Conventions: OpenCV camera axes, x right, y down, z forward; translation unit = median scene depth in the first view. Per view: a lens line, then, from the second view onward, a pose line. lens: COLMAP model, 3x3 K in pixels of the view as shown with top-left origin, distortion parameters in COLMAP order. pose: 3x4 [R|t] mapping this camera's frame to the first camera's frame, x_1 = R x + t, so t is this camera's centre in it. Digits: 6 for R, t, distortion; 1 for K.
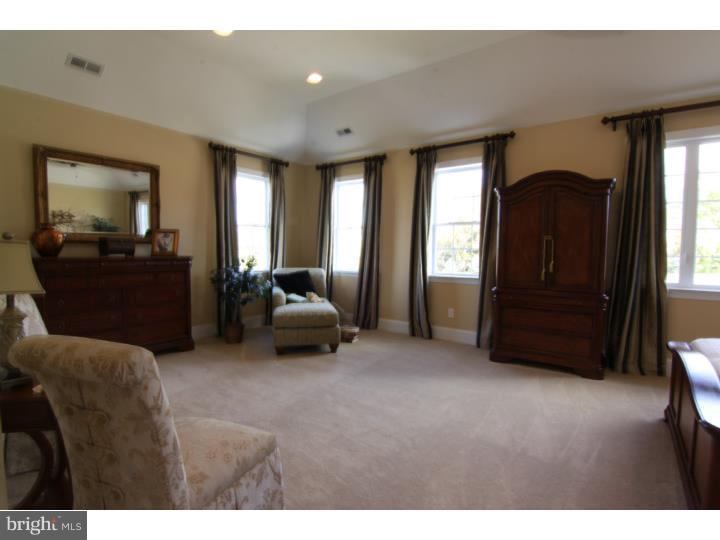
lens RADIAL K [[383.9, 0, 355.8], [0, 383.9, 270.2], [0, 0, 1]] dist [-0.020769, -0.003182]
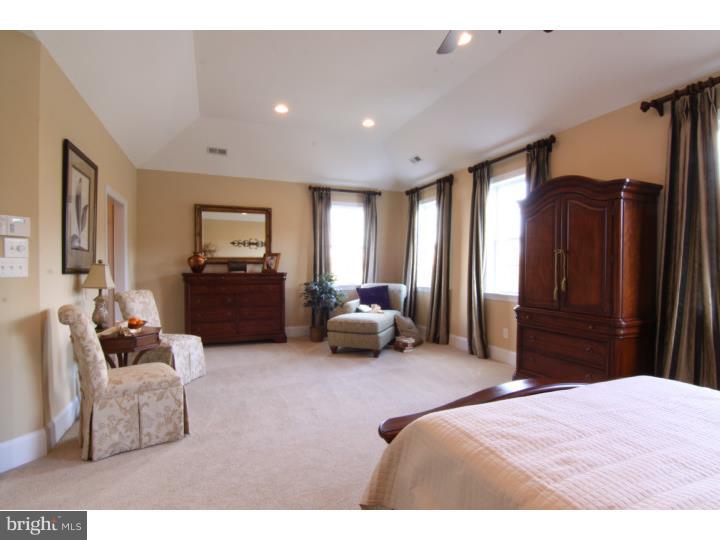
lens RADIAL K [[383.9, 0, 355.8], [0, 383.9, 270.2], [0, 0, 1]] dist [-0.020769, -0.003182]
pose [[0.839590, -0.001876, -0.543217, 0.454978], [-0.023977, 0.998891, -0.040509, 0.004218], [0.542691, 0.047036, 0.838614, -0.001973]]
